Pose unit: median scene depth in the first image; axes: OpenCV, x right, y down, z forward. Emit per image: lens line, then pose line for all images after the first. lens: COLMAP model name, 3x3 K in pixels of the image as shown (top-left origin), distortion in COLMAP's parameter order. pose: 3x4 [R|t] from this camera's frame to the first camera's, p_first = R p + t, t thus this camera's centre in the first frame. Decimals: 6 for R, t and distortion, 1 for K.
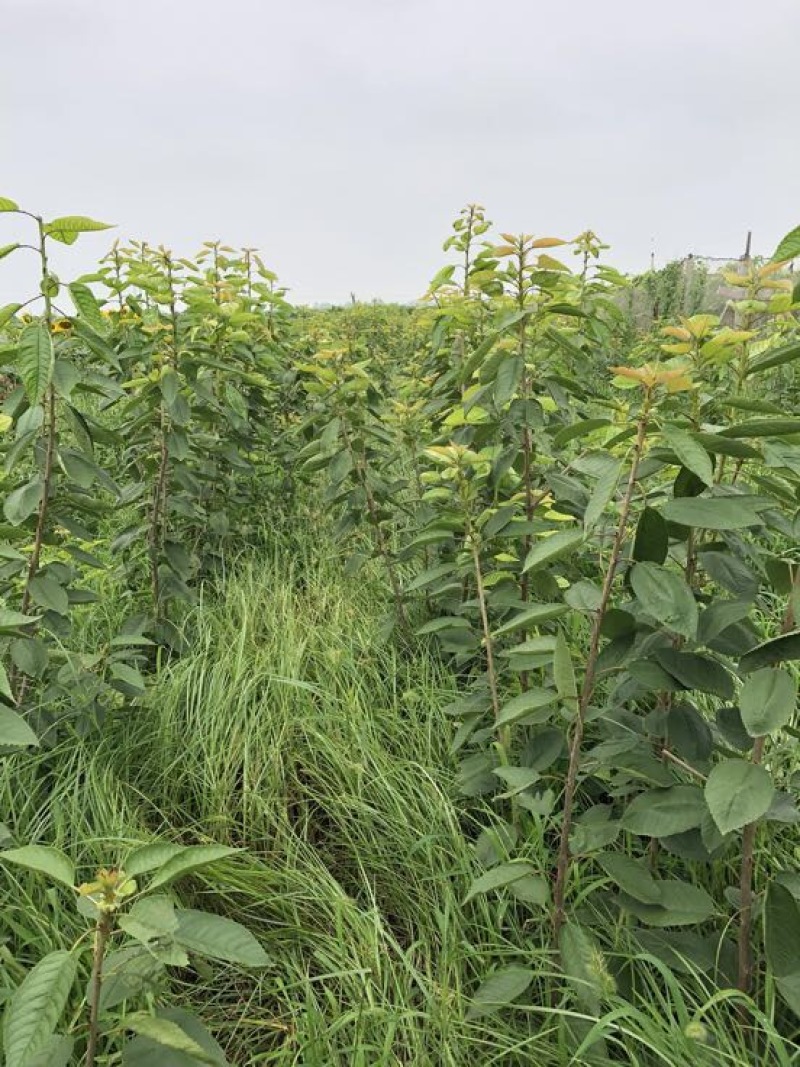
lens RADIAL K [[936.0, 0, 400.0], [0, 936.0, 533.5], [0, 0, 1]] dist [0.036929, 0.000038]
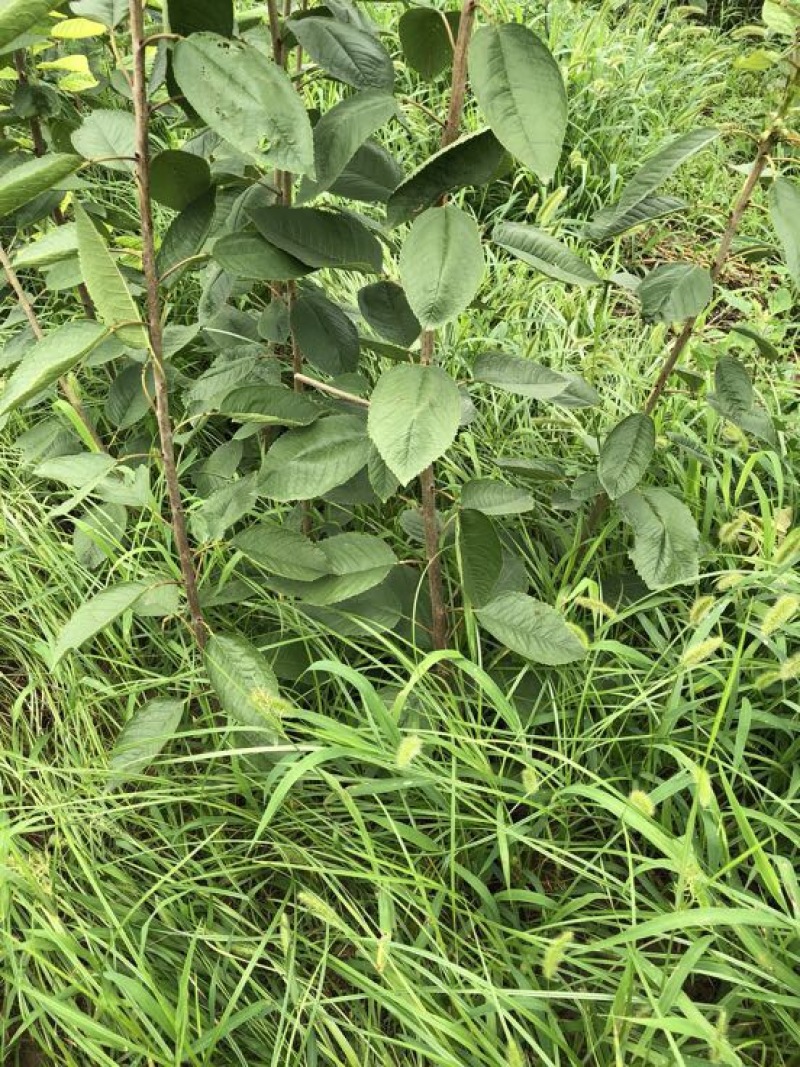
lens RADIAL K [[936.0, 0, 400.0], [0, 936.0, 533.5], [0, 0, 1]] dist [0.036929, 0.000038]
pose [[0.902143, -0.294132, 0.315634, 0.108371], [0.134515, 0.886877, 0.441990, 0.052812], [-0.409932, -0.356281, 0.839655, 0.388010]]
